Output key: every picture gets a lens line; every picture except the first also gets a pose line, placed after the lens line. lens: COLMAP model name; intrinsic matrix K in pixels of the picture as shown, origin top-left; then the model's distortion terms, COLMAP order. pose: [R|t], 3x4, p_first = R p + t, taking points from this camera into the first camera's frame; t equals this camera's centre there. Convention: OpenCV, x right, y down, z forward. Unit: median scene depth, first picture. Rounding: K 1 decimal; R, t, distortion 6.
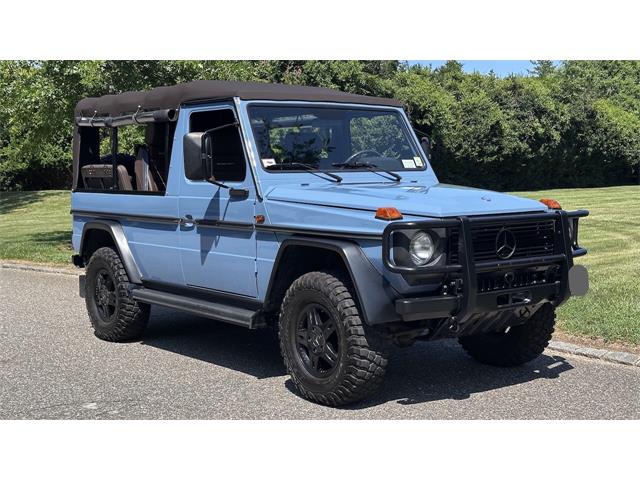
lens RADIAL K [[903.2, 0, 302.0], [0, 903.2, 225.1], [0, 0, 1]] dist [0.161762, 0.000000]
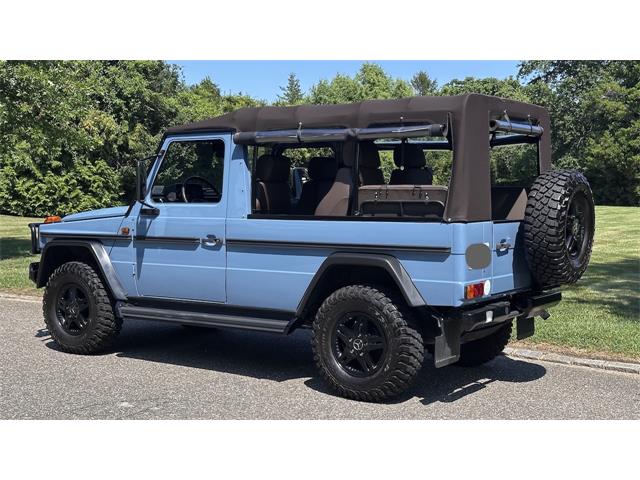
lens RADIAL K [[903.2, 0, 319.2], [0, 903.2, 238.7], [0, 0, 1]] dist [0.161762, 0.000000]
pose [[0.950294, 0.012420, 0.311106, -0.056491], [-0.011589, 0.999923, -0.004518, -0.000545], [-0.311138, 0.000688, 0.950364, -0.015109]]
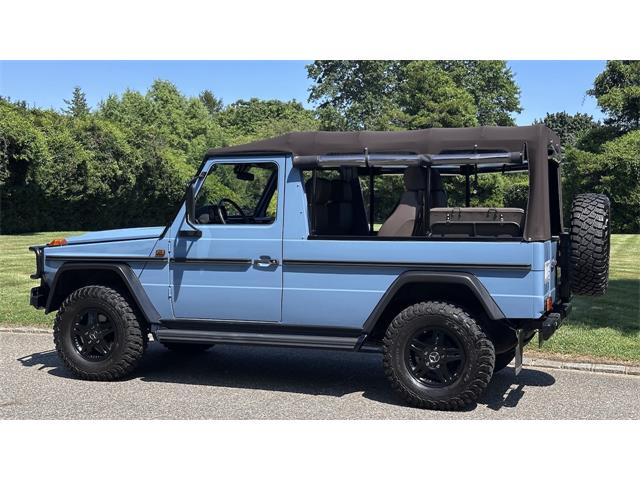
lens RADIAL K [[903.2, 0, 329.5], [0, 903.2, 248.3], [0, 0, 1]] dist [0.161762, 0.000000]
pose [[0.840448, 0.005843, 0.541861, -0.111142], [0.003208, 0.999871, -0.015757, -0.000508], [-0.541883, 0.014981, 0.840320, 0.002505]]
